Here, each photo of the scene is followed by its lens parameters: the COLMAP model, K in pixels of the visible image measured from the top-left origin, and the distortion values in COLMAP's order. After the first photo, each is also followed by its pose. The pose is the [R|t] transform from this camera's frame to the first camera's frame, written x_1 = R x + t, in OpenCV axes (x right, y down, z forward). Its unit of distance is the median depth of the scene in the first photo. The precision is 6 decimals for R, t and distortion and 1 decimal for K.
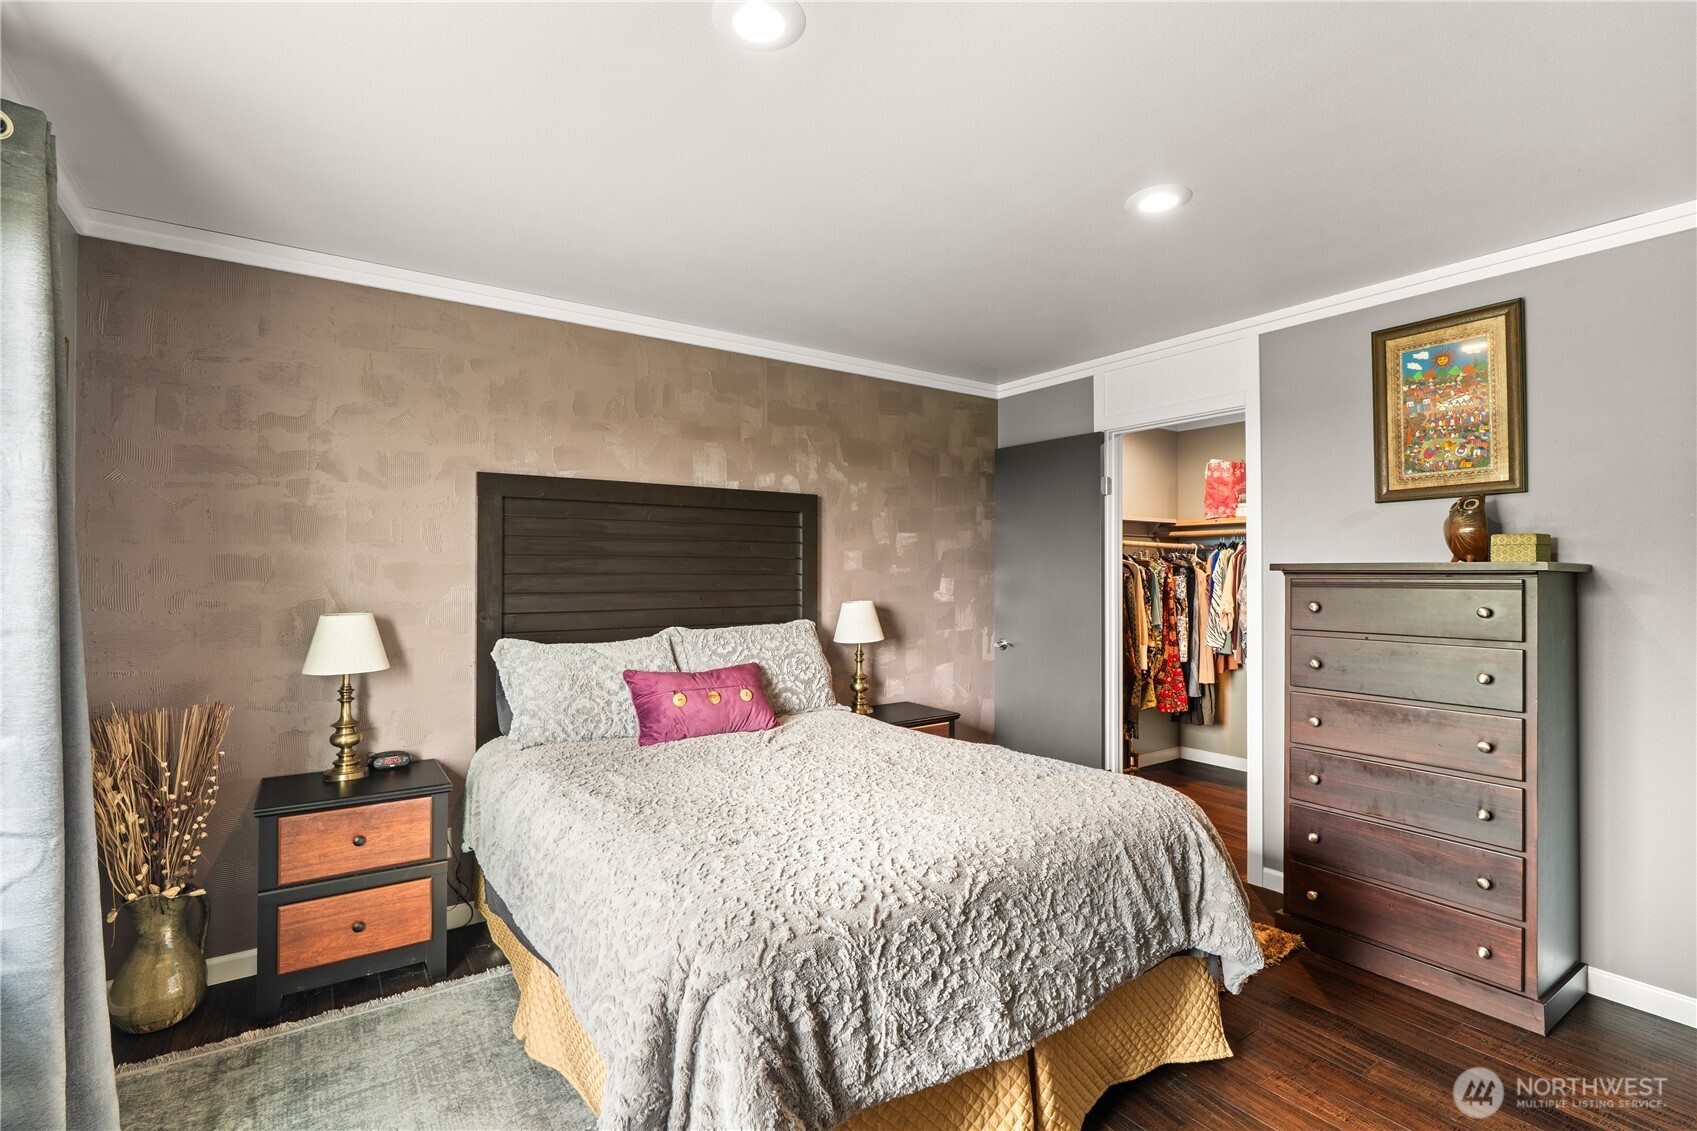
lens RADIAL K [[779.3, 0, 853.2], [0, 779.3, 574.1], [0, 0, 1]] dist [-0.003375, 0.000624]
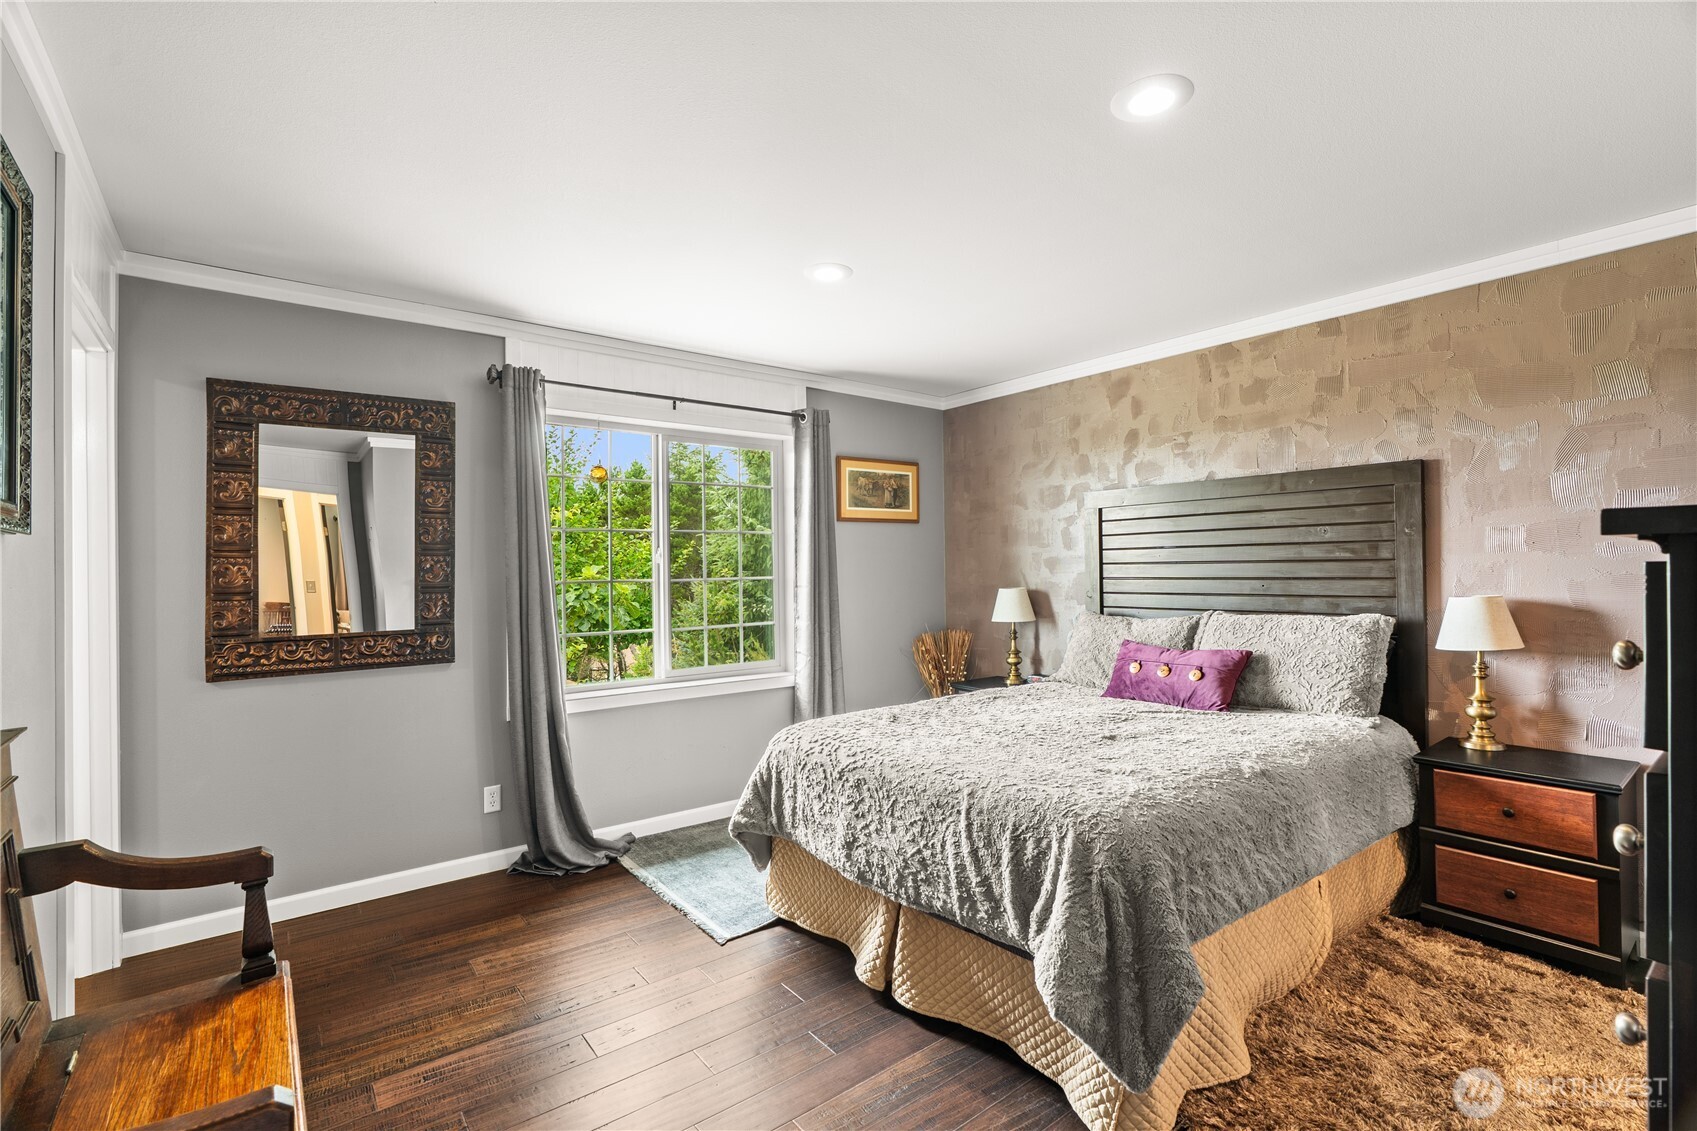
lens RADIAL K [[779.3, 0, 855.2], [0, 779.3, 565.5], [0, 0, 1]] dist [-0.003375, 0.000624]
pose [[0.048450, -0.004464, -0.998816, 1.451957], [0.013021, 0.999908, -0.003837, 0.005208], [0.998741, -0.012820, 0.048504, 0.785320]]
